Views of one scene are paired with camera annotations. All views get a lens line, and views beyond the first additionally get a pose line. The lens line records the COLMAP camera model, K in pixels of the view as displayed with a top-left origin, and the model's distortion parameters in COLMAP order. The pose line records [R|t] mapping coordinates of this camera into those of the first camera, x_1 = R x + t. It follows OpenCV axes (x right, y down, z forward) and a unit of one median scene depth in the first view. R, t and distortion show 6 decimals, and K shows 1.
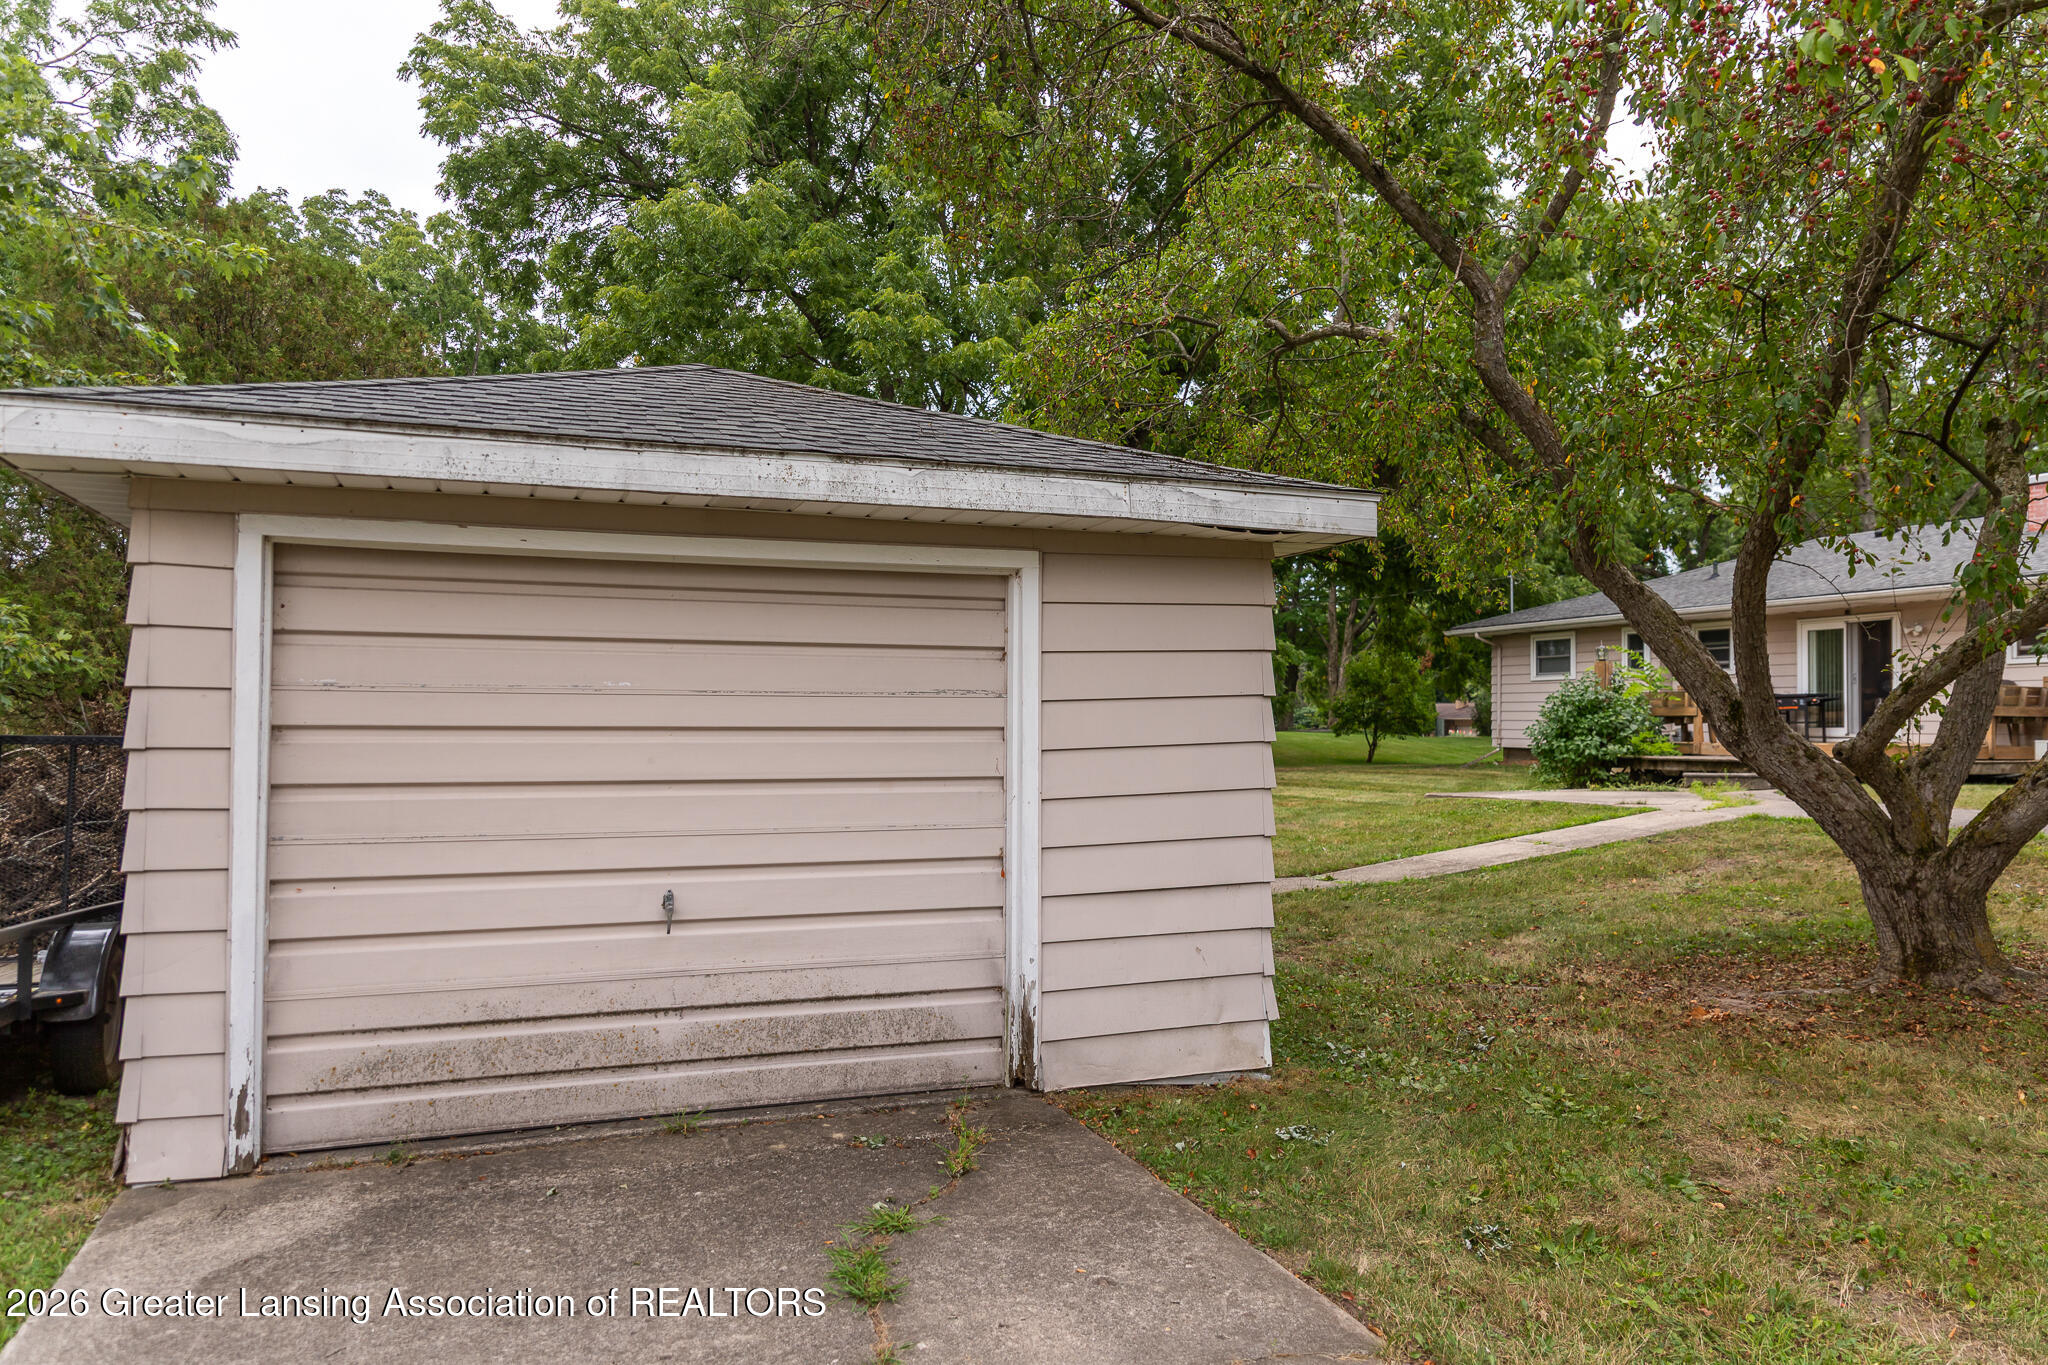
lens RADIAL K [[1371.1, 0, 1024.0], [0, 1371.1, 682.5], [0, 0, 1]] dist [0.005006, 0.001024]
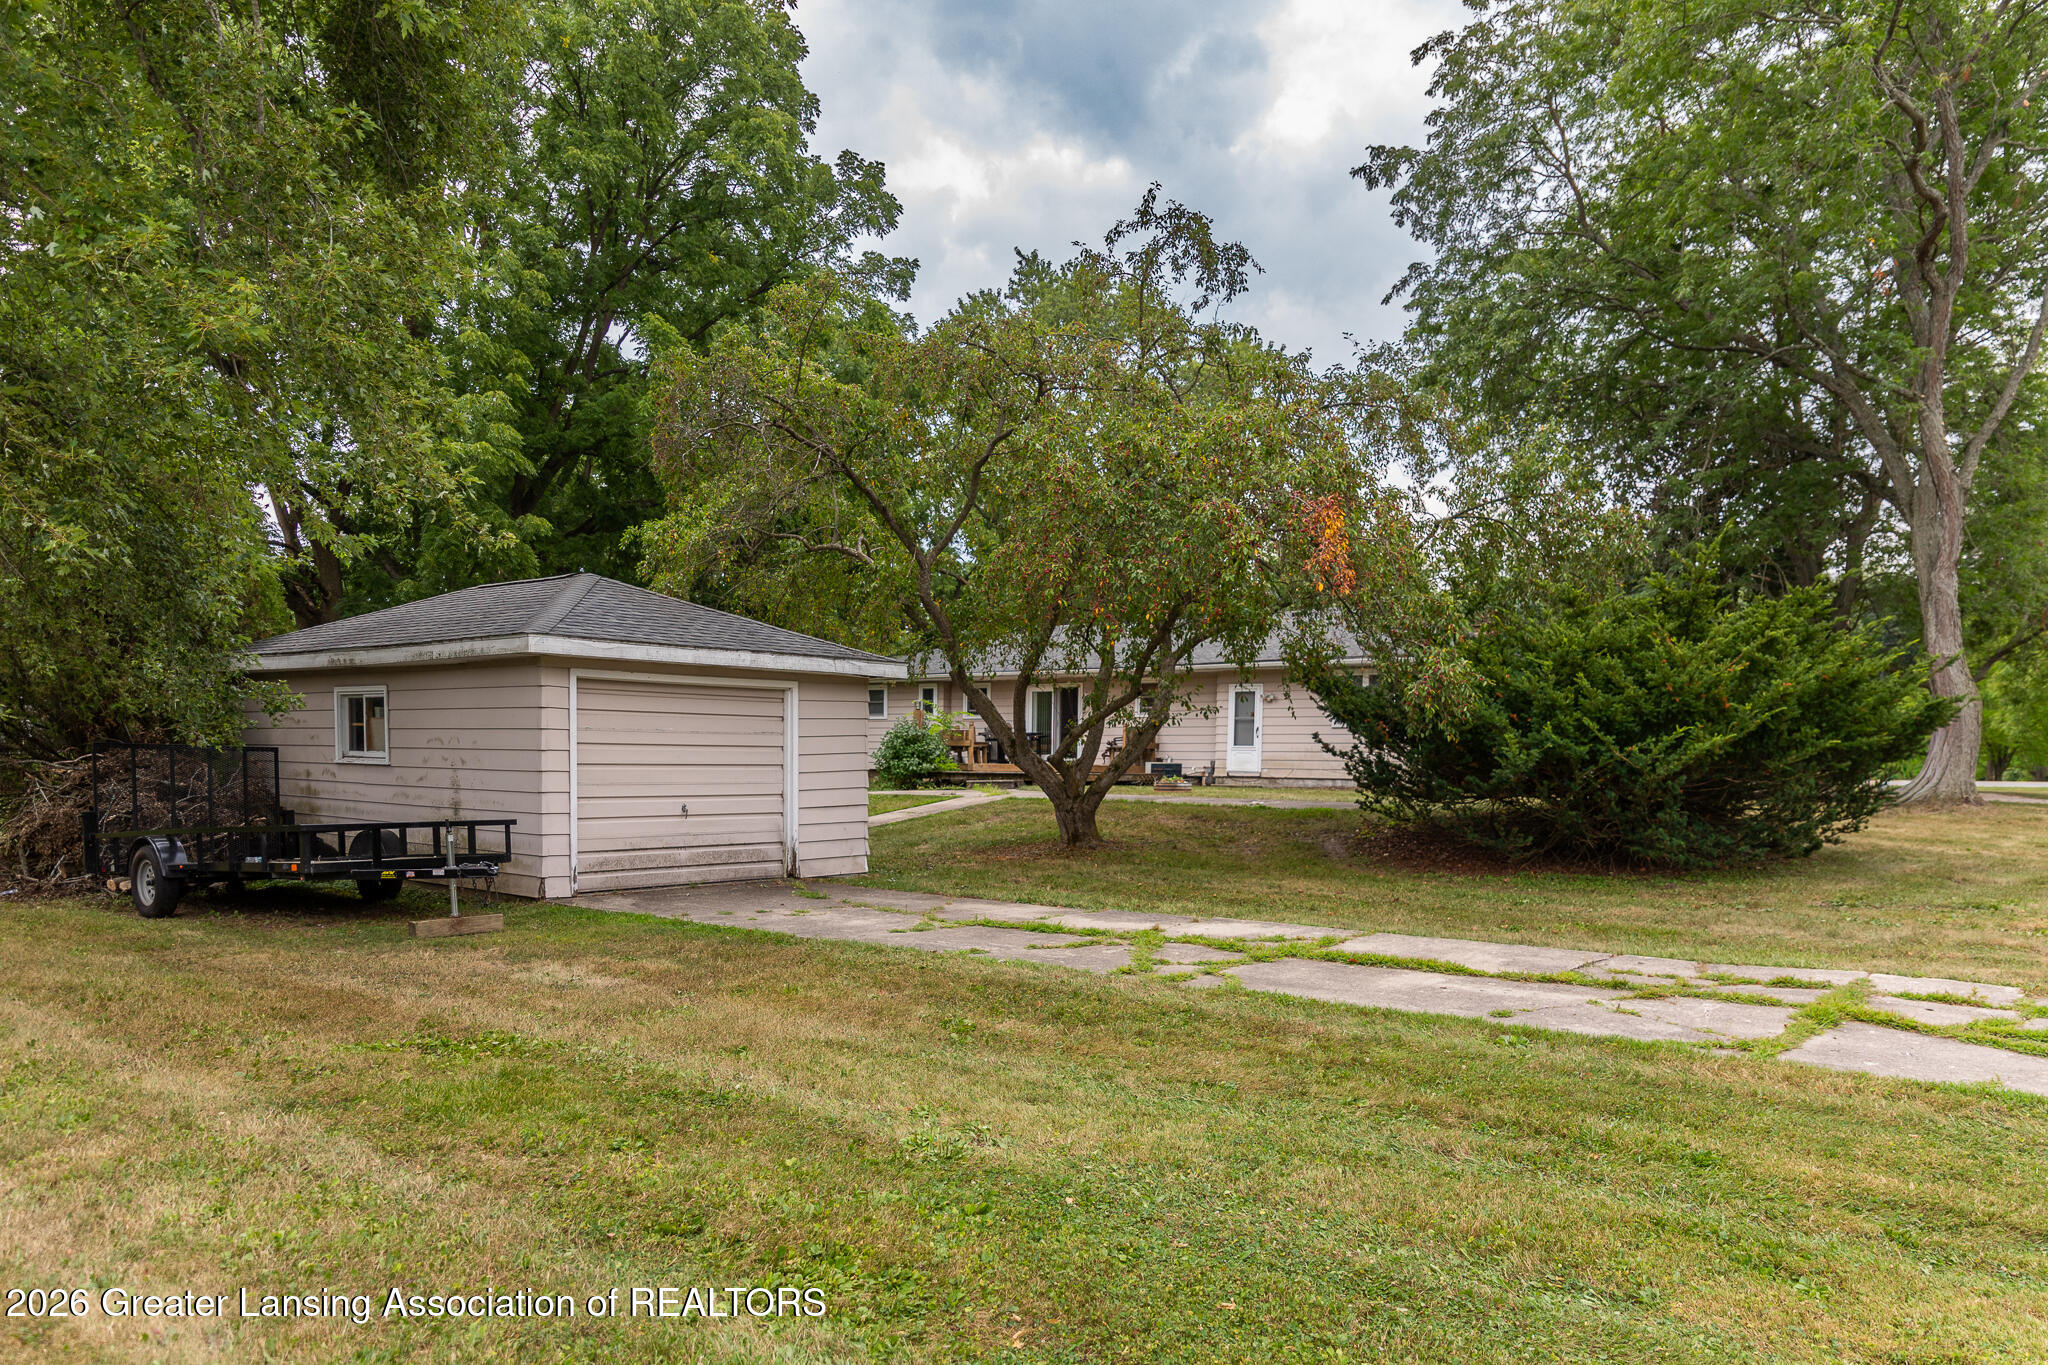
lens RADIAL K [[1371.1, 0, 1024.0], [0, 1371.1, 682.5], [0, 0, 1]] dist [0.005006, 0.001024]
pose [[0.868833, 0.031589, 0.494096, -0.926732], [-0.021281, 0.999423, -0.026475, -0.030807], [-0.494647, 0.012488, 0.869004, -1.556997]]
